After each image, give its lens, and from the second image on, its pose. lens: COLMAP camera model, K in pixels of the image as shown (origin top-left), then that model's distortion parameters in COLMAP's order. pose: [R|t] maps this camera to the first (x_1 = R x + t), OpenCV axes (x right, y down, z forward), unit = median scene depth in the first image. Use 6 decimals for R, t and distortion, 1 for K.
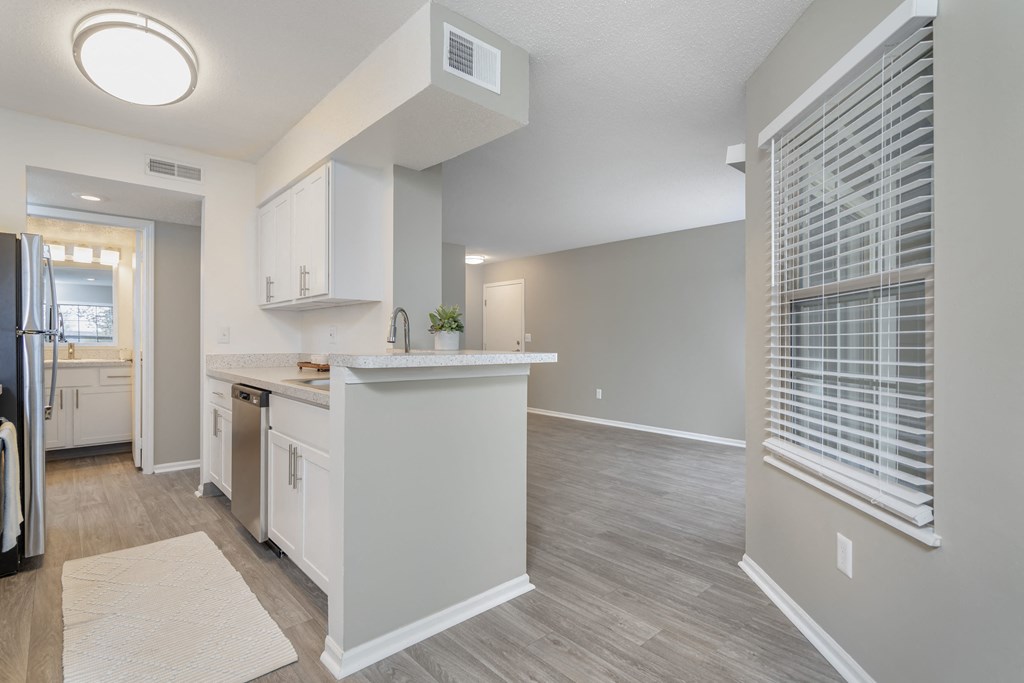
lens RADIAL K [[498.7, 0, 512.0], [0, 498.7, 341.5], [0, 0, 1]] dist [0.002333, 0.001615]
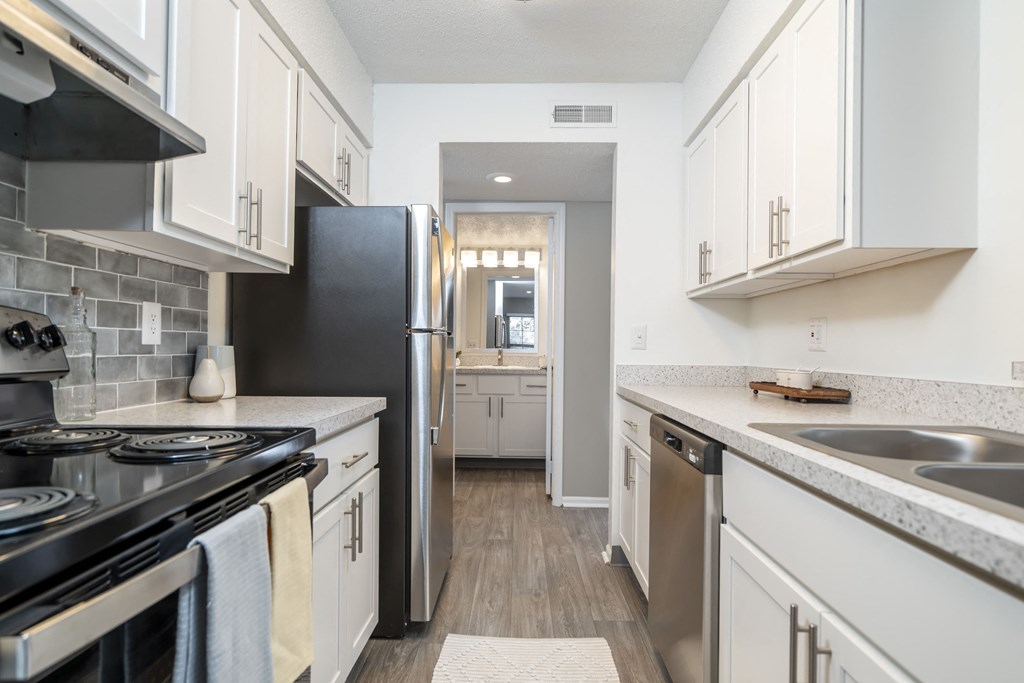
lens RADIAL K [[541.8, 0, 509.9], [0, 541.8, 344.7], [0, 0, 1]] dist [0.001240, 0.001452]
pose [[0.728483, 0.000694, -0.685064, -0.203437], [-0.010392, 0.999896, -0.010038, 0.007464], [0.684985, 0.014432, 0.728414, 0.348481]]
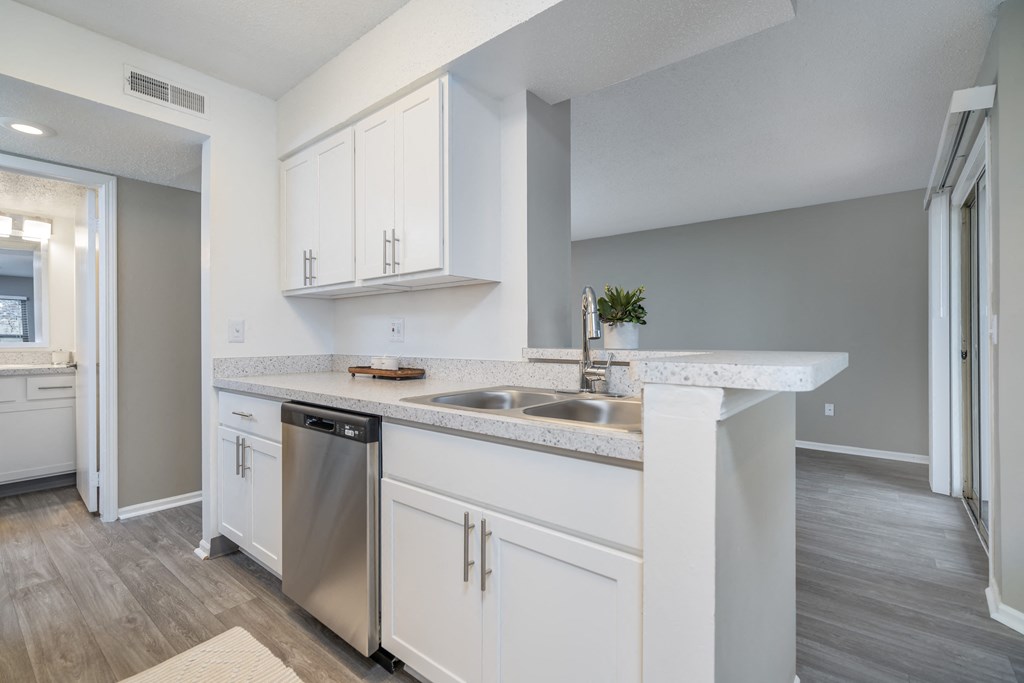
lens RADIAL K [[467.9, 0, 513.6], [0, 467.9, 338.7], [0, 0, 1]] dist [0.000110, 0.000361]
pose [[0.988436, -0.006671, 0.151489, -0.302333], [0.006446, 0.999977, 0.001975, -0.000365], [-0.151499, -0.000976, 0.988457, 0.285806]]
